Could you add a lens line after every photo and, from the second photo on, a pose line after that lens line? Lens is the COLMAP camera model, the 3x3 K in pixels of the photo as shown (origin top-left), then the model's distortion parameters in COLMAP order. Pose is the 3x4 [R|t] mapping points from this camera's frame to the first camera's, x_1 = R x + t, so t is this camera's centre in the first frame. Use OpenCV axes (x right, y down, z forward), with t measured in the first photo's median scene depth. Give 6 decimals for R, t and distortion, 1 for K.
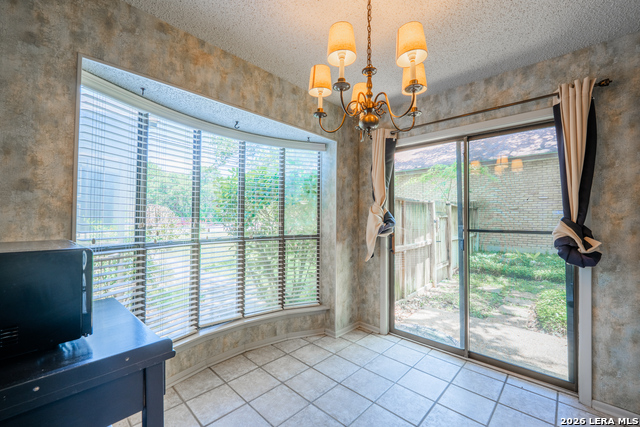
lens RADIAL K [[263.7, 0, 312.5], [0, 263.7, 214.8], [0, 0, 1]] dist [-0.021866, 0.000007]
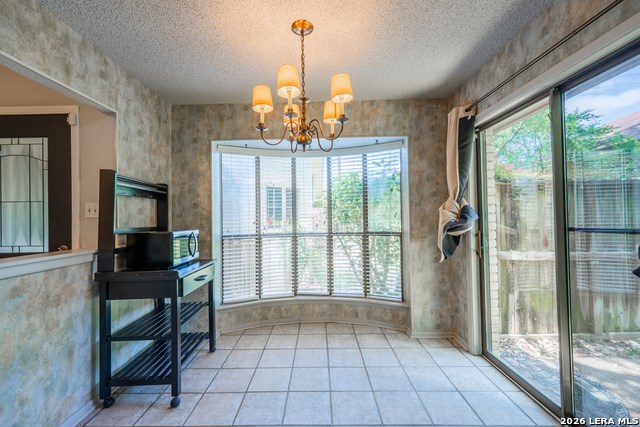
lens RADIAL K [[263.4, 0, 313.6], [0, 263.4, 214.5], [0, 0, 1]] dist [-0.006991, -0.000195]
pose [[0.672249, -0.025979, -0.739869, 0.582848], [0.032807, 0.999448, -0.005285, 0.004743], [0.739598, -0.020720, 0.672730, 0.085246]]
